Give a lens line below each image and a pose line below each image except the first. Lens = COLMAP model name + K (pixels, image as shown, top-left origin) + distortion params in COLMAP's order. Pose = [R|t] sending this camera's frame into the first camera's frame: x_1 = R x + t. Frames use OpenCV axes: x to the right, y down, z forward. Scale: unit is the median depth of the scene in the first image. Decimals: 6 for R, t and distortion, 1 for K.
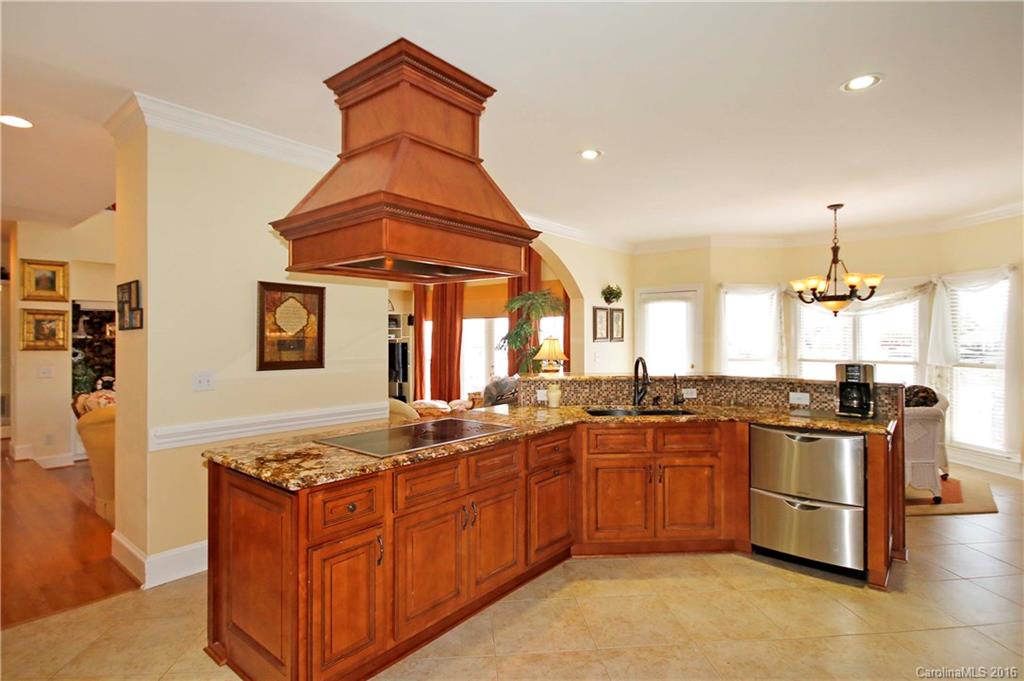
lens RADIAL K [[493.9, 0, 505.5], [0, 493.9, 335.9], [0, 0, 1]] dist [-0.003900, -0.000875]
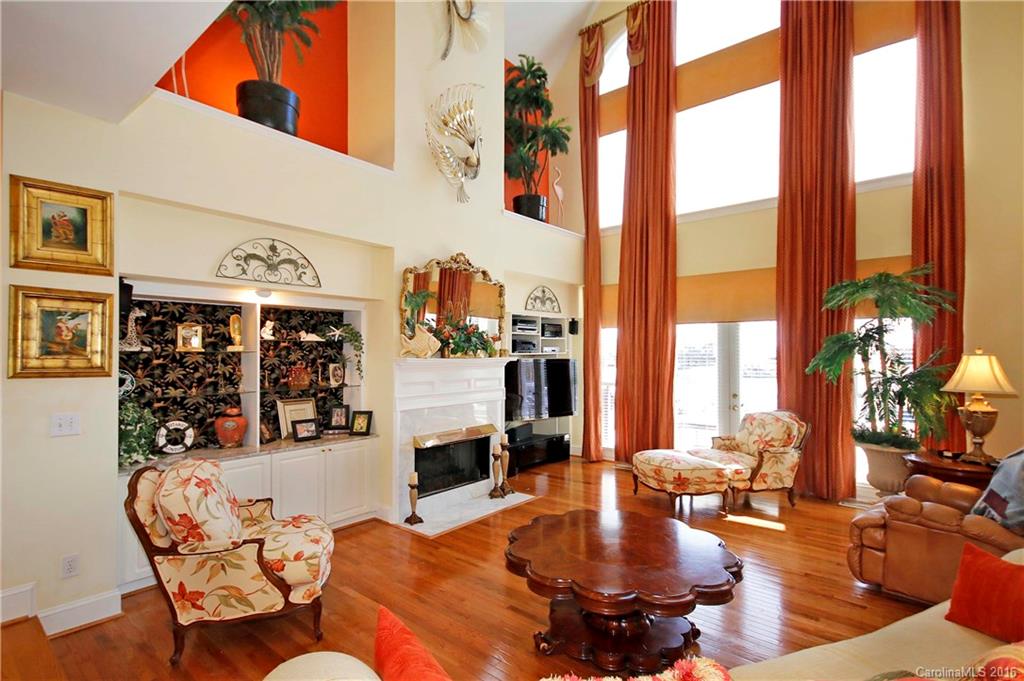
lens RADIAL K [[493.9, 0, 515.2], [0, 493.9, 346.8], [0, 0, 1]] dist [-0.003900, -0.000875]
pose [[0.999931, 0.001050, -0.011675, -0.482153], [-0.001134, 0.999973, -0.007196, 0.003475], [0.011667, 0.007209, 0.999906, 0.516812]]
